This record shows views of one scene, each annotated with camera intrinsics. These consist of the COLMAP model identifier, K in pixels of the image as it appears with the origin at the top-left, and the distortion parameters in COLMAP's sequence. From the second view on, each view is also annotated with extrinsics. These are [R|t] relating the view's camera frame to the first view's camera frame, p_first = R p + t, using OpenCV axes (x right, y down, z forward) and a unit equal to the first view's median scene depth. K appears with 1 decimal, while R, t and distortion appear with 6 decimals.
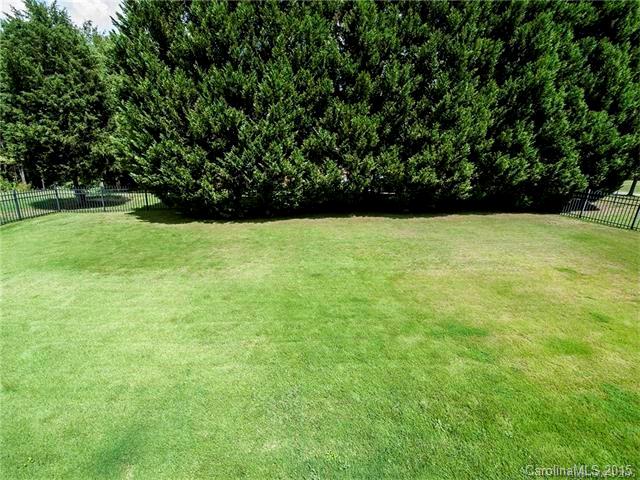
lens RADIAL K [[264.9, 0, 310.8], [0, 264.9, 240.2], [0, 0, 1]] dist [0.000477, -0.002758]
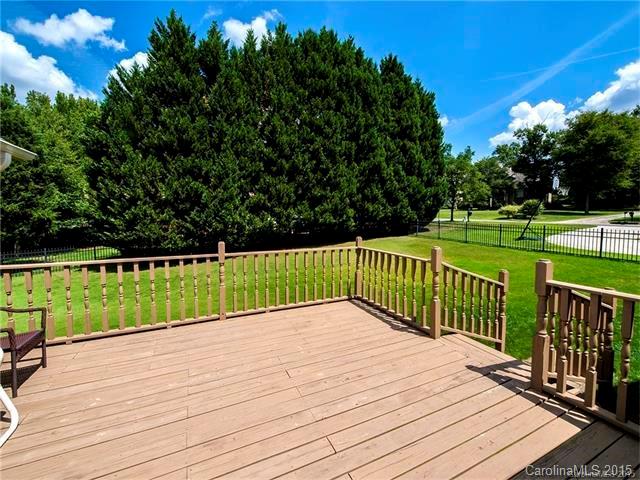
lens RADIAL K [[264.9, 0, 321.0], [0, 264.9, 237.2], [0, 0, 1]] dist [0.000477, -0.002758]
pose [[0.931180, -0.091511, 0.352887, -0.177001], [0.152191, 0.977178, -0.148192, 0.101451], [-0.331272, 0.191700, 0.923856, -0.450752]]
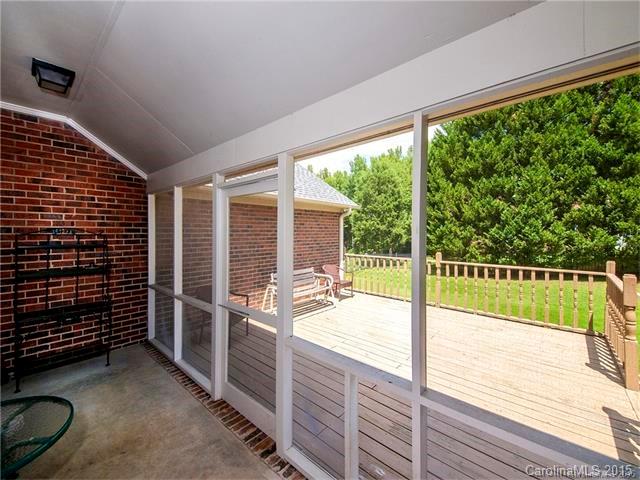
lens RADIAL K [[264.9, 0, 306.8], [0, 264.9, 237.1], [0, 0, 1]] dist [0.000477, -0.002758]
pose [[0.672631, -0.048281, -0.738401, 0.071437], [-0.154069, 0.966863, -0.203566, 0.159462], [0.723761, 0.250690, 0.642904, -0.629894]]
